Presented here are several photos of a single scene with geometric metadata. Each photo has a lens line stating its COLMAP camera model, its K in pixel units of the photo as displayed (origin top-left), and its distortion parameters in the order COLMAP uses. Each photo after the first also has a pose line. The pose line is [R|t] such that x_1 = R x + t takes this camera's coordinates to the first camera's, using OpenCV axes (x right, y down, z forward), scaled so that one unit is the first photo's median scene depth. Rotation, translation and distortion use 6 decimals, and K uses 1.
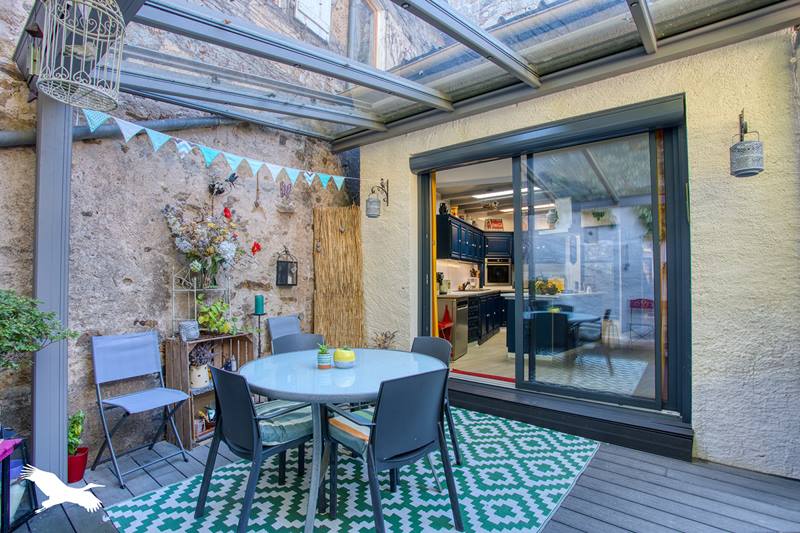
lens RADIAL K [[379.3, 0, 400.0], [0, 379.3, 266.5], [0, 0, 1]] dist [0.000940, 0.000604]
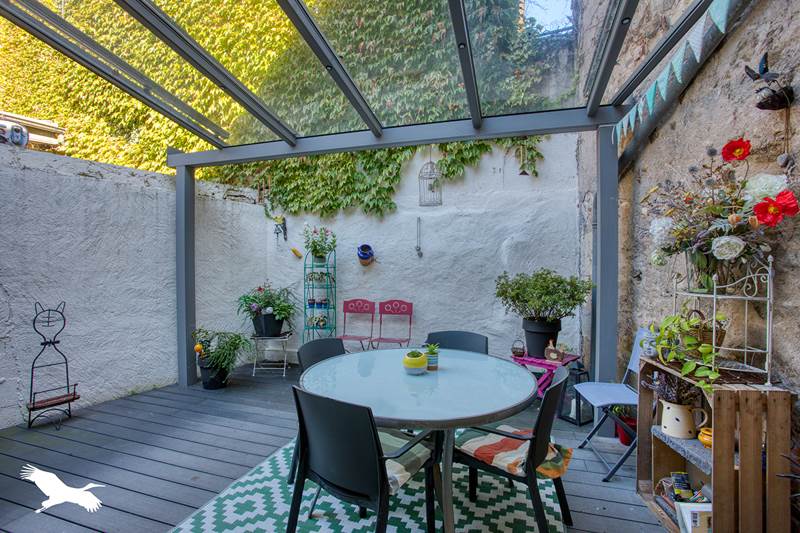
lens RADIAL K [[379.3, 0, 400.0], [0, 379.3, 266.5], [0, 0, 1]] dist [0.000940, 0.000604]
pose [[-0.930019, 0.002971, -0.367500, 0.249133], [0.001512, 0.999990, 0.004259, -0.001515], [0.367509, 0.003405, -0.930014, 2.016804]]
